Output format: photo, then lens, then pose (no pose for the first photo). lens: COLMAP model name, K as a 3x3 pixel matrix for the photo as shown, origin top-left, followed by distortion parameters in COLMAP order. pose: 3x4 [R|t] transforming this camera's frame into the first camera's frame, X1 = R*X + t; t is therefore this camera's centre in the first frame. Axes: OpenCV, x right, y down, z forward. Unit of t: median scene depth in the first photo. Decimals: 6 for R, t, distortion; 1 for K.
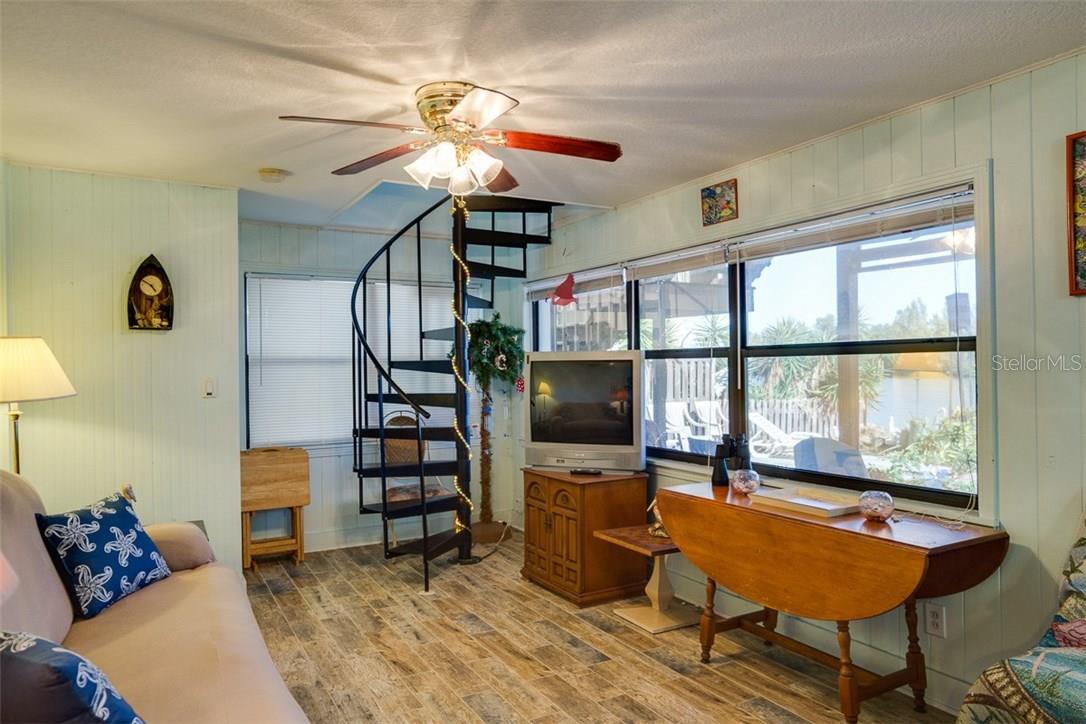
lens RADIAL K [[712.2, 0, 543.0], [0, 712.2, 365.5], [0, 0, 1]] dist [-0.056336, 0.055241]
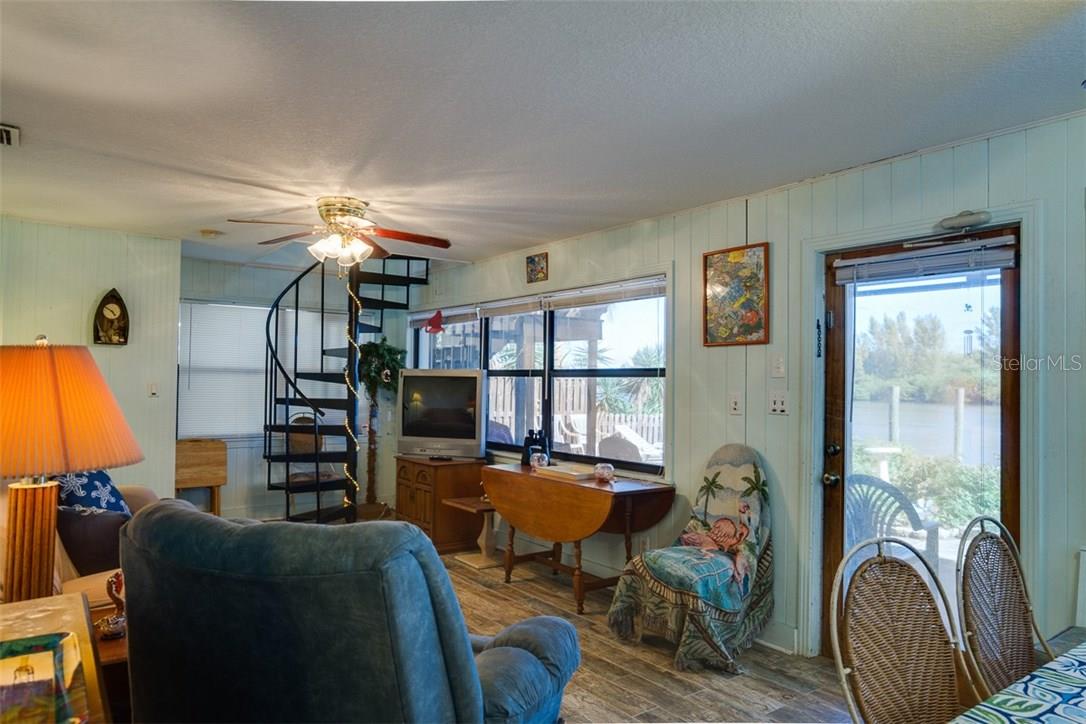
lens RADIAL K [[712.2, 0, 543.0], [0, 712.2, 365.5], [0, 0, 1]] dist [-0.056336, 0.055241]
pose [[0.992419, 0.028301, 0.119596, 0.080954], [-0.025742, 0.999406, -0.022894, -0.001375], [-0.120173, 0.019642, 0.992559, -0.350607]]
